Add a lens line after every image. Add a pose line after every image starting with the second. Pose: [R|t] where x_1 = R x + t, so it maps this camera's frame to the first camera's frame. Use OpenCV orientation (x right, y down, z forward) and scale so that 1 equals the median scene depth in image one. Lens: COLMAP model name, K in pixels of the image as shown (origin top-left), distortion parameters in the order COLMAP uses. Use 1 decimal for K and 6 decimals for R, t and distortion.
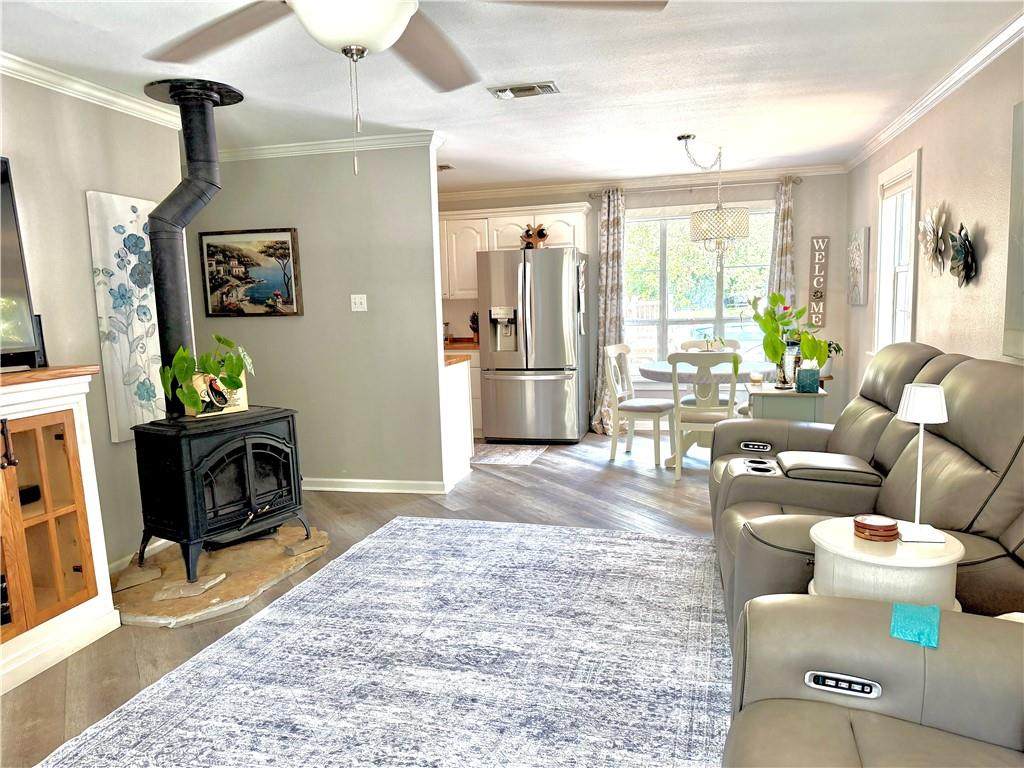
lens RADIAL K [[711.2, 0, 512.2], [0, 711.2, 387.7], [0, 0, 1]] dist [0.000094, -0.001702]
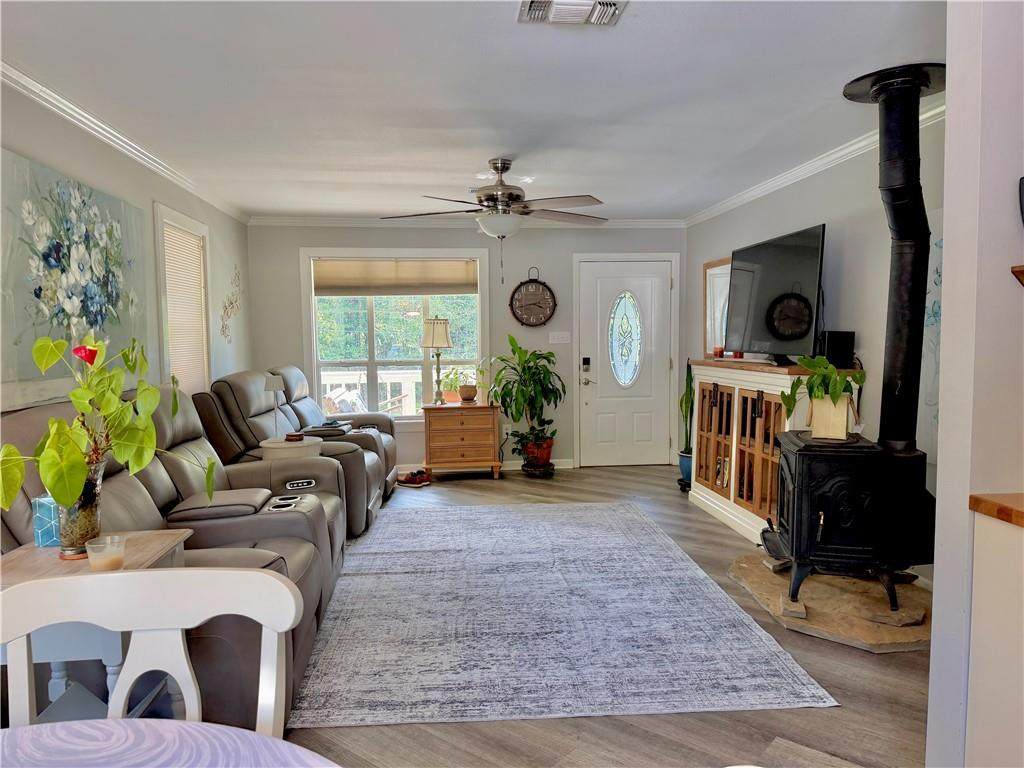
lens RADIAL K [[711.2, 0, 511.4], [0, 711.2, 387.1], [0, 0, 1]] dist [0.000094, -0.001702]
pose [[-0.940202, 0.063291, -0.334686, 0.324904], [-0.003525, 0.980724, 0.195365, -0.222508], [0.340599, 0.184863, -0.921856, 1.763239]]
